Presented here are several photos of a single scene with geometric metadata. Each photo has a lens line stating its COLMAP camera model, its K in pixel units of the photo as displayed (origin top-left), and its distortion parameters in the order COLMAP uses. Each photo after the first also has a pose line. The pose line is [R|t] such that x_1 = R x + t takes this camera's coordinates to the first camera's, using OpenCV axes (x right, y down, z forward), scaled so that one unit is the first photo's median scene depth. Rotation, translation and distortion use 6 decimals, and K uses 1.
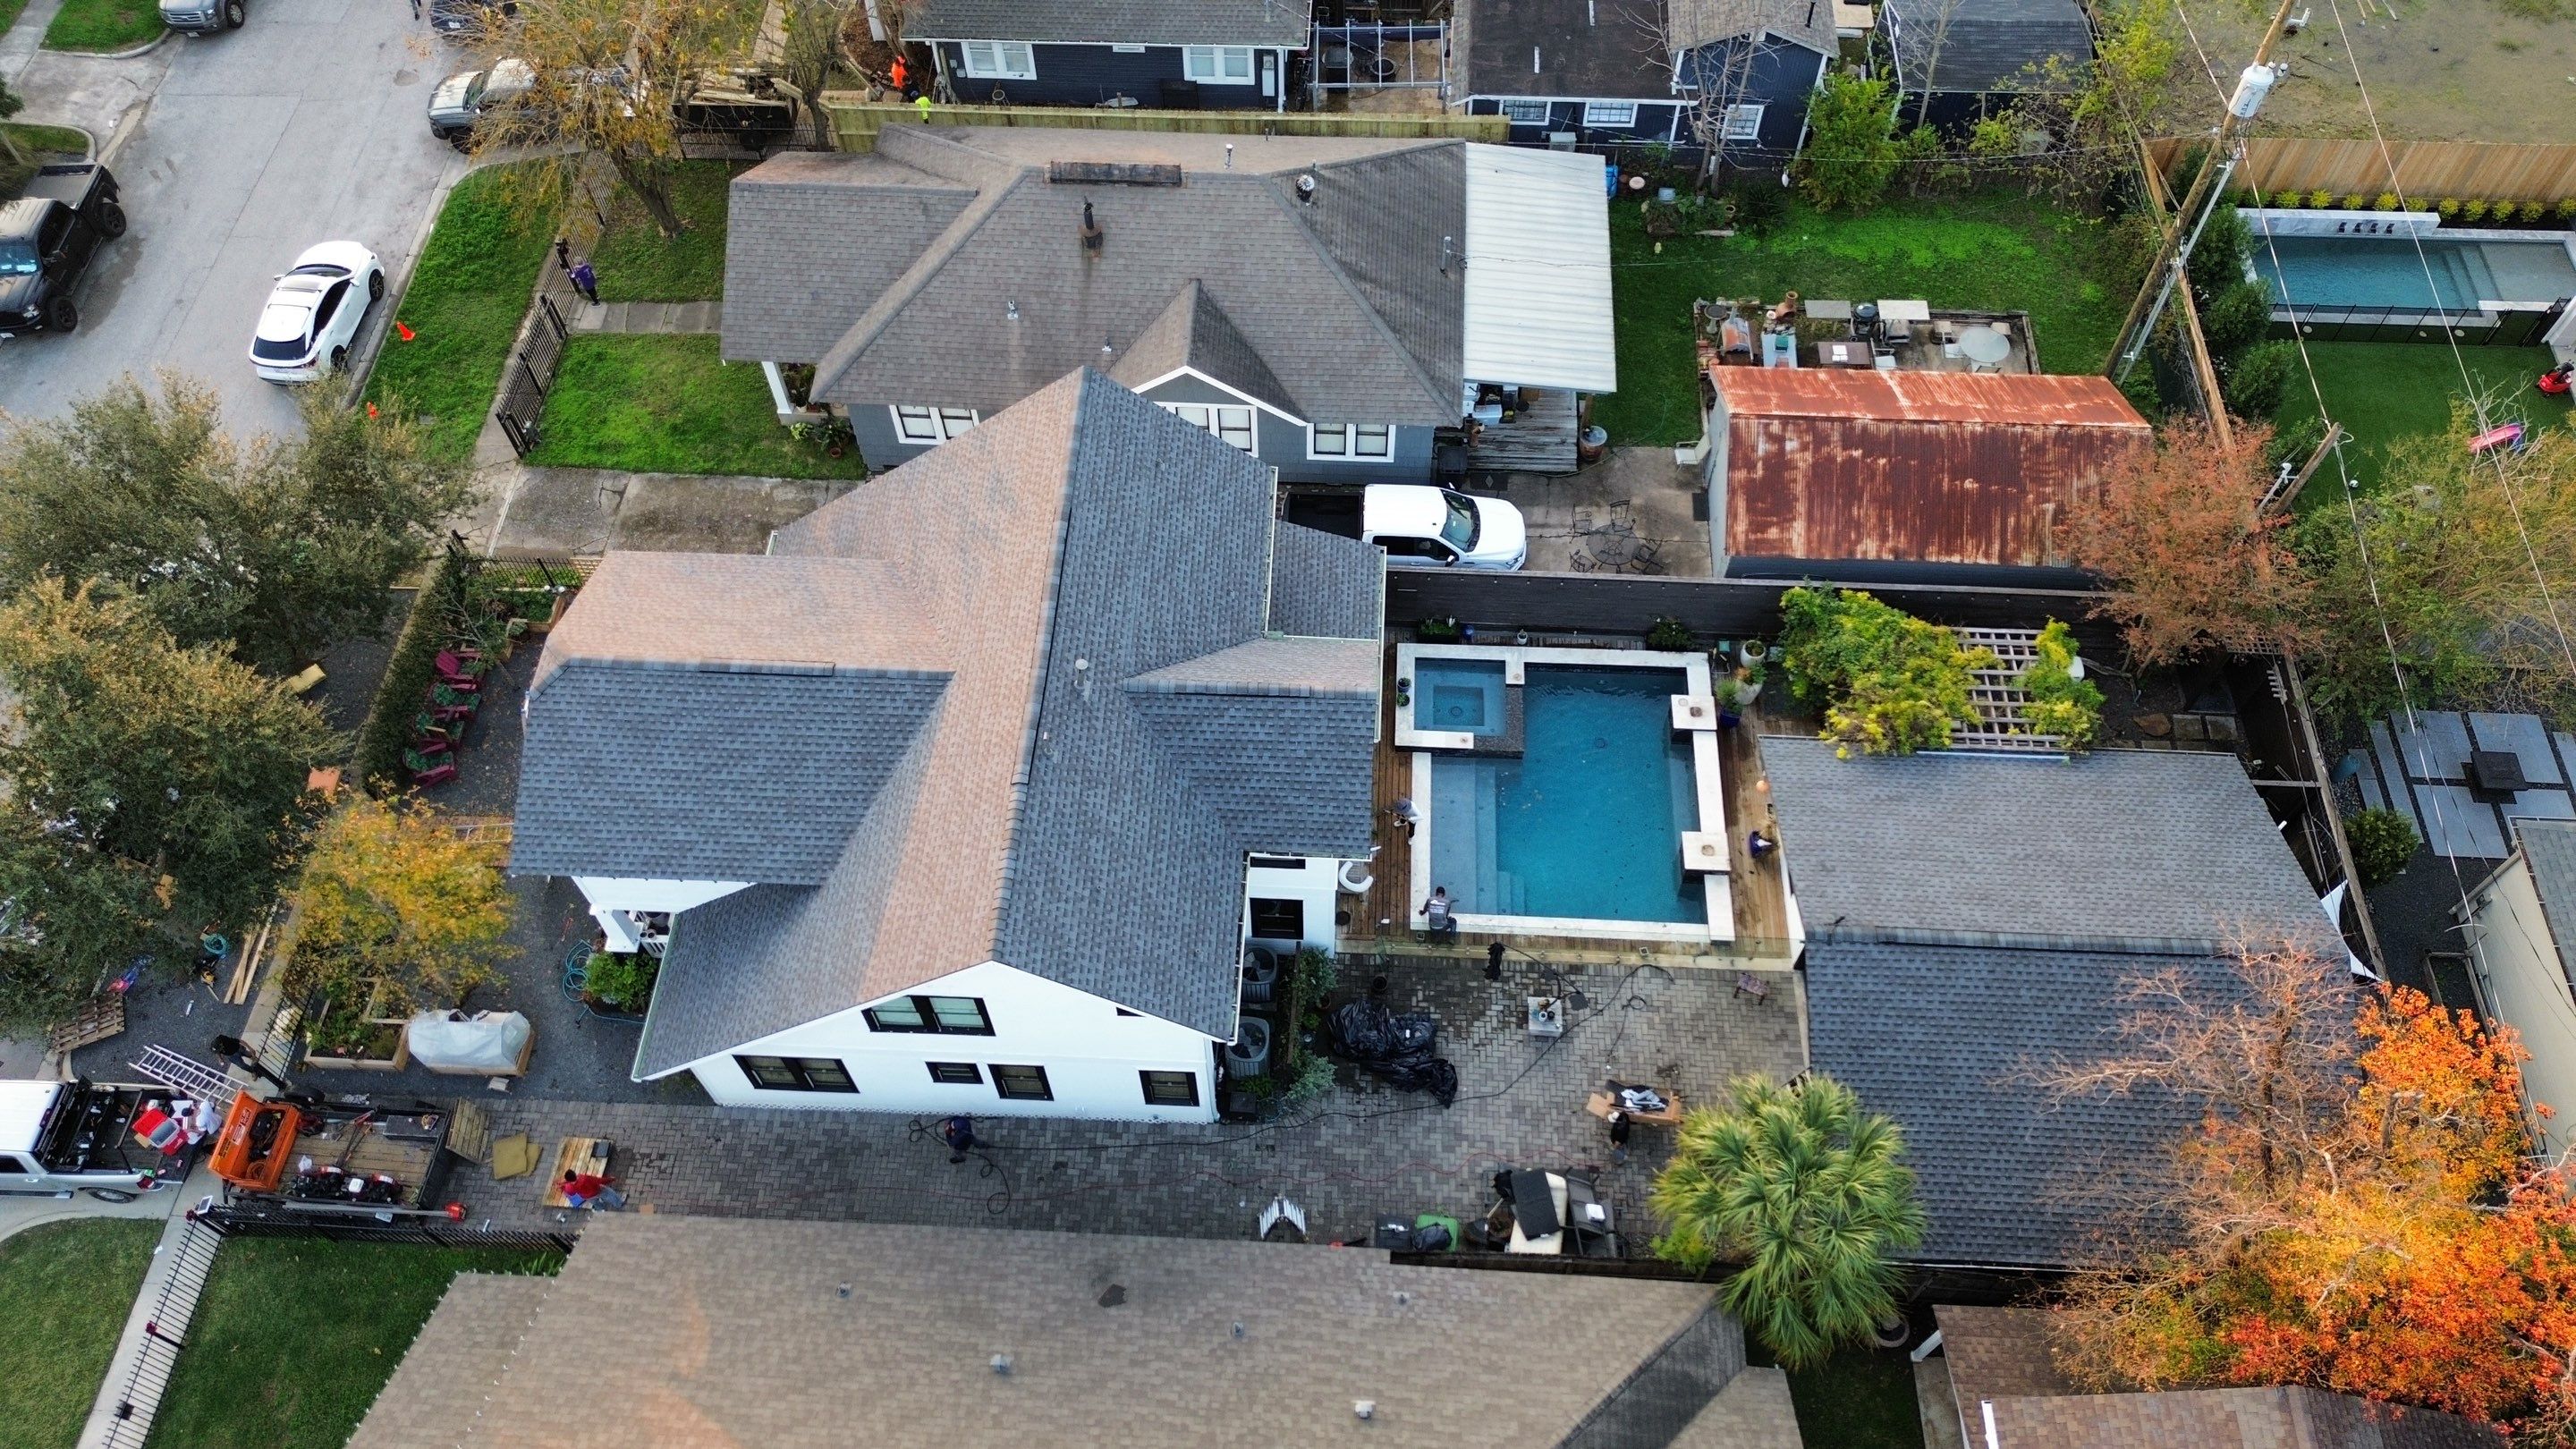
lens RADIAL K [[1807.7, 0, 1274.3], [0, 1807.7, 733.7], [0, 0, 1]] dist [0.055495, -0.058988]
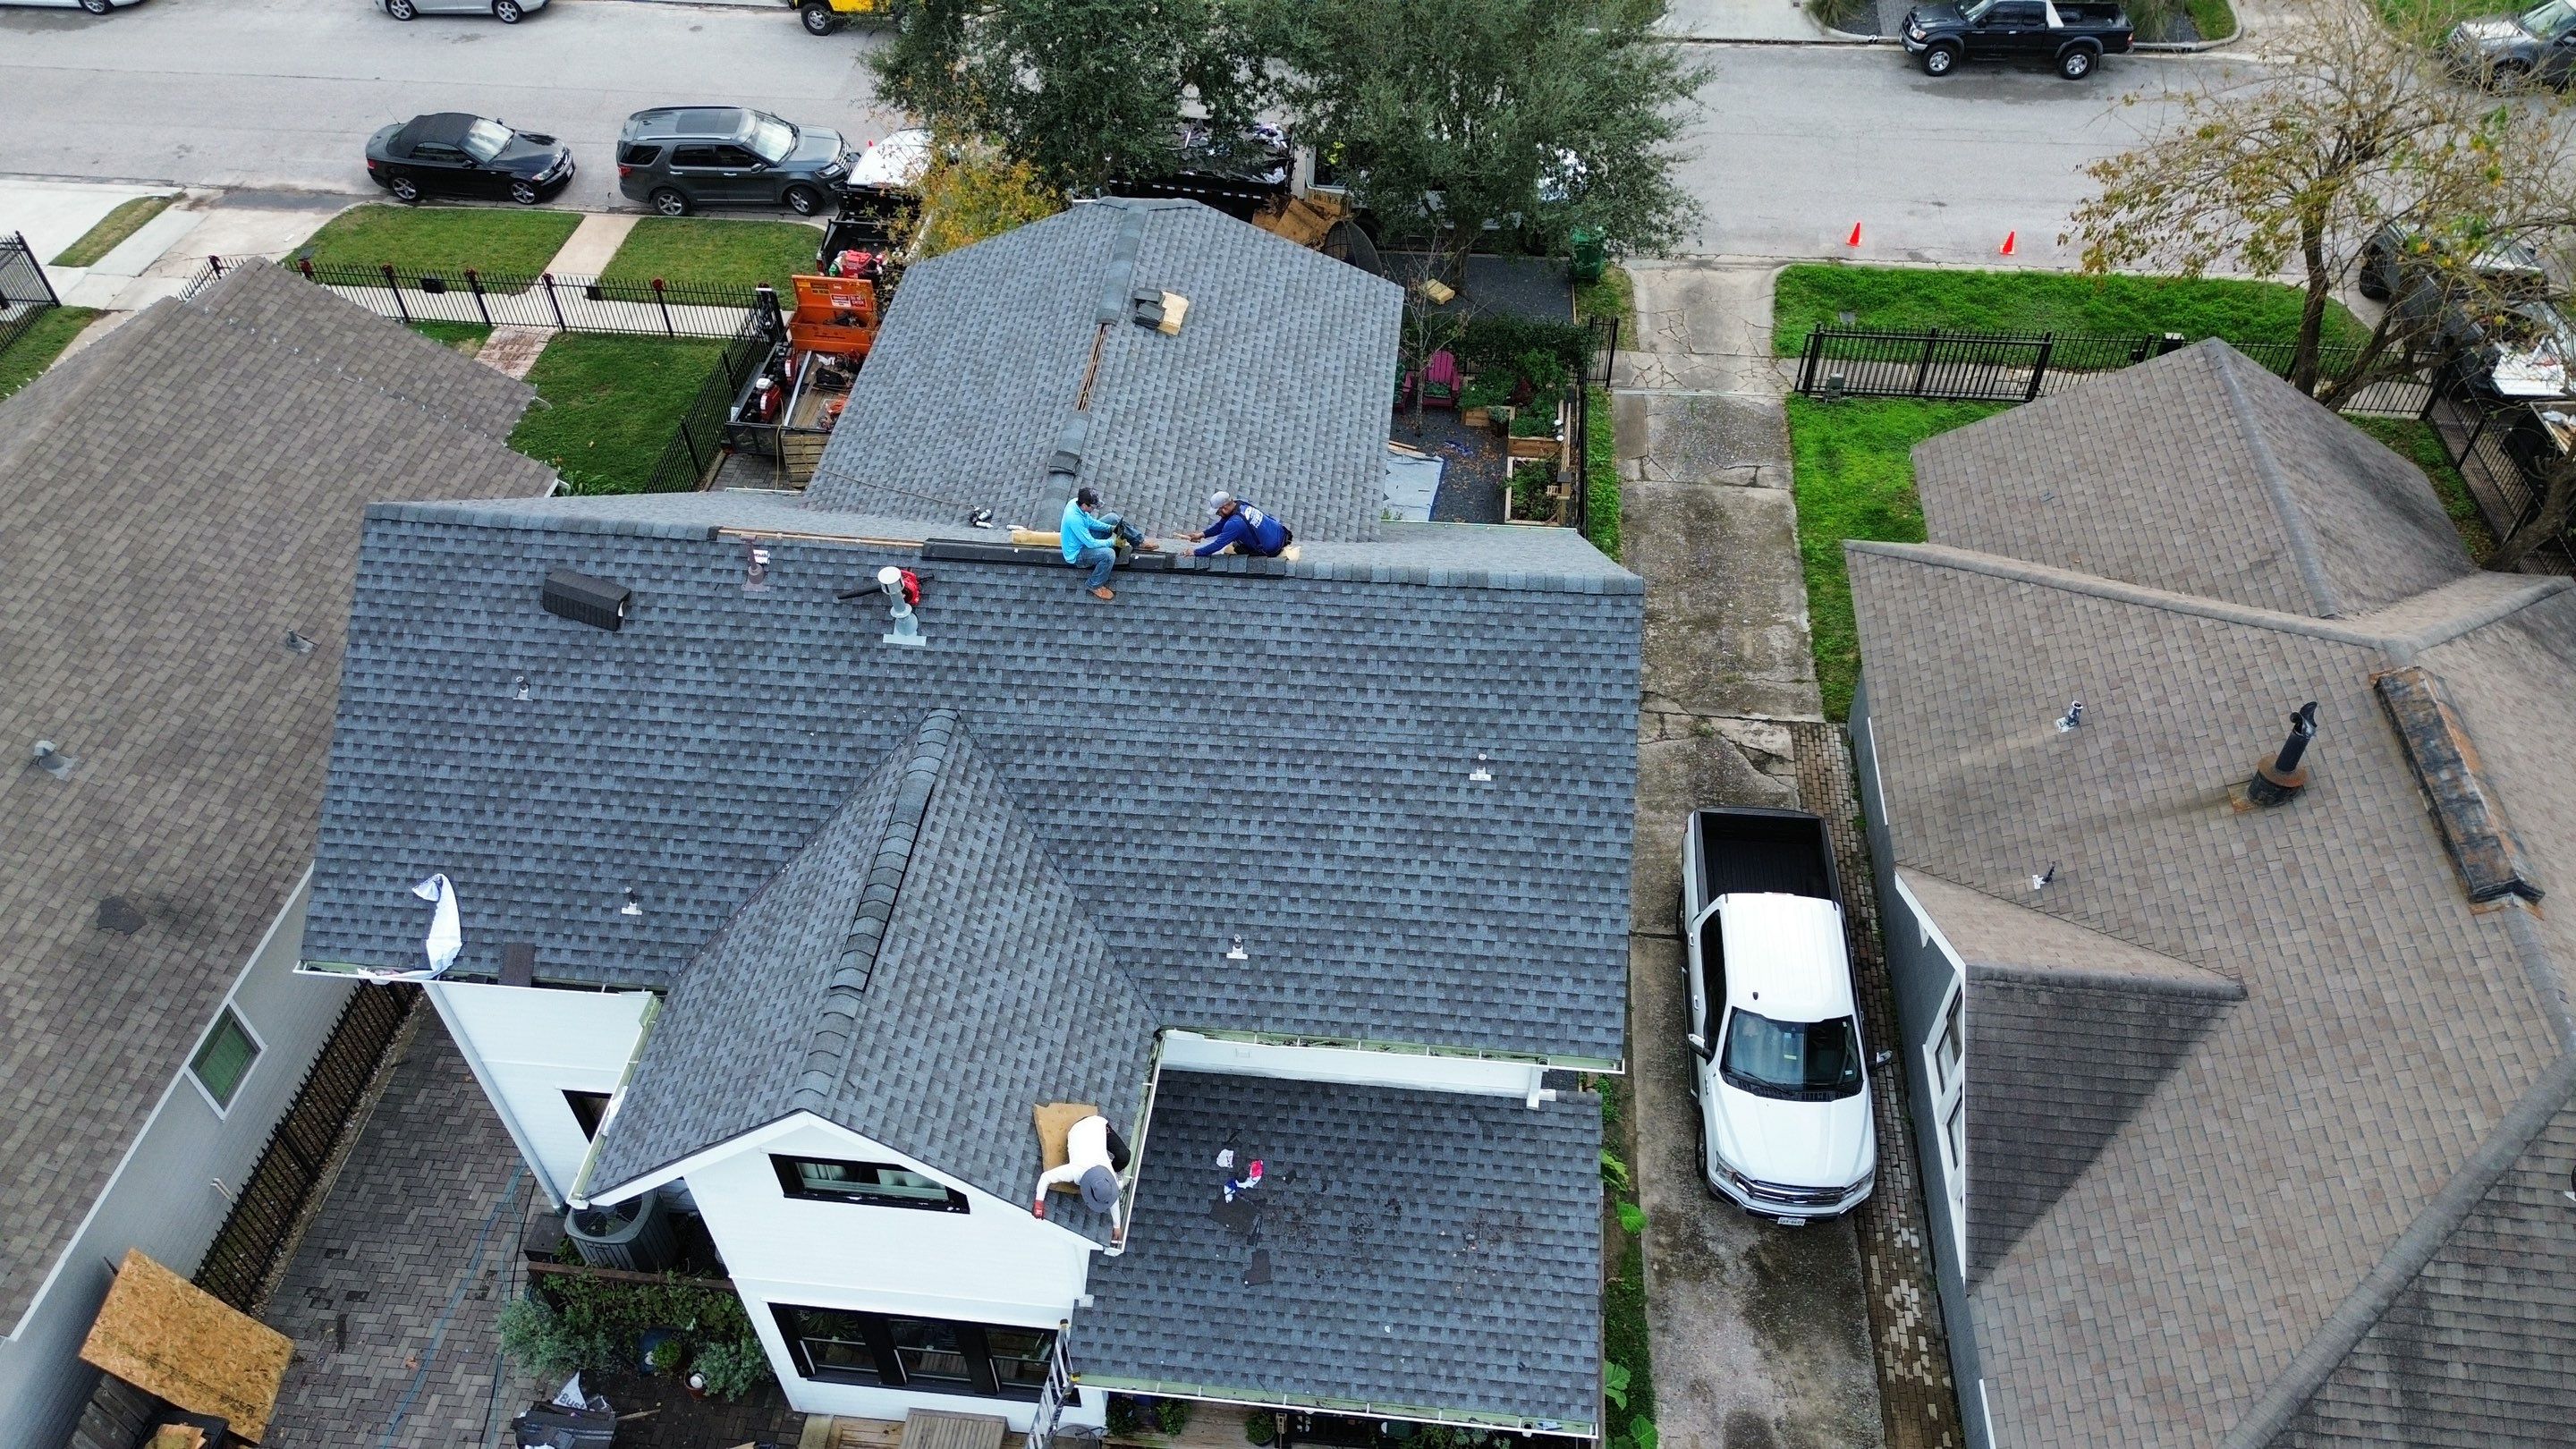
lens RADIAL K [[1807.7, 0, 1291.8], [0, 1807.7, 732.6], [0, 0, 1]] dist [0.055495, -0.058988]
pose [[-0.043417, 0.726559, -0.685731, 0.246461], [-0.832201, 0.353467, 0.427203, -0.294506], [0.552771, 0.589214, 0.589297, 0.627023]]
